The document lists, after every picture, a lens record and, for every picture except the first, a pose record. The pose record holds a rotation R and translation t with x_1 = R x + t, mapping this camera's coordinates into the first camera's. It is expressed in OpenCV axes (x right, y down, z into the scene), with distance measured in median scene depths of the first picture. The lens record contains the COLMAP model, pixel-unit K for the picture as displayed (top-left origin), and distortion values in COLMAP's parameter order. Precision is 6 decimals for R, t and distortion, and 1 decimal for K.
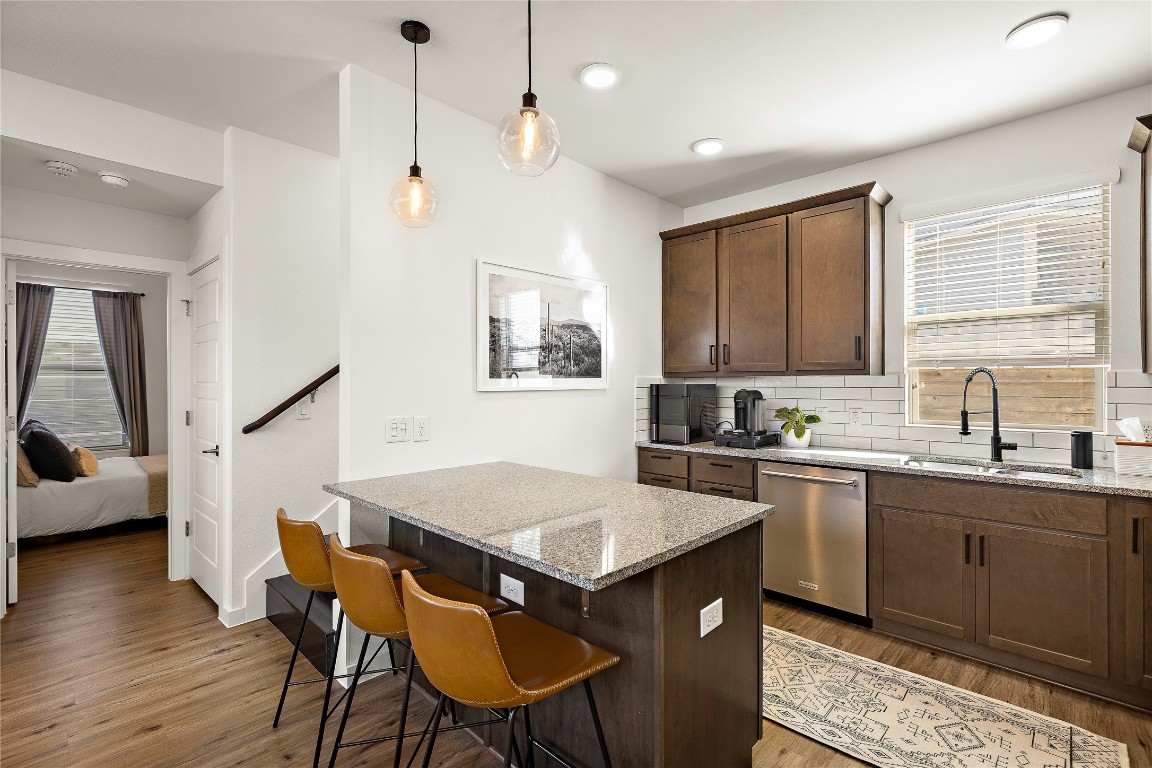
lens RADIAL K [[524.5, 0, 574.2], [0, 524.5, 381.0], [0, 0, 1]] dist [0.003168, 0.001185]
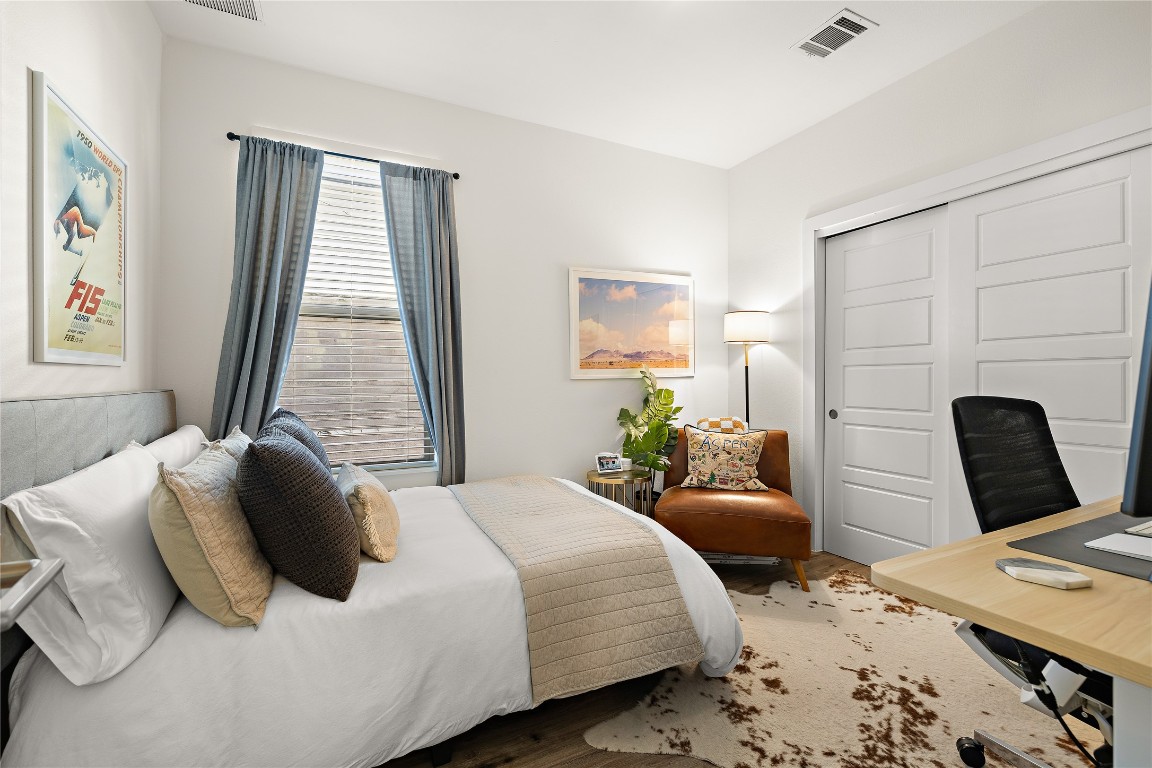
lens RADIAL K [[494.1, 0, 574.7], [0, 494.1, 385.8], [0, 0, 1]] dist [-0.000178, 0.000037]
pose [[0.942683, 0.000729, -0.333688, -0.277707], [0.000236, 0.999996, 0.002852, 0.022097], [0.333689, -0.002767, 0.942679, 0.293208]]
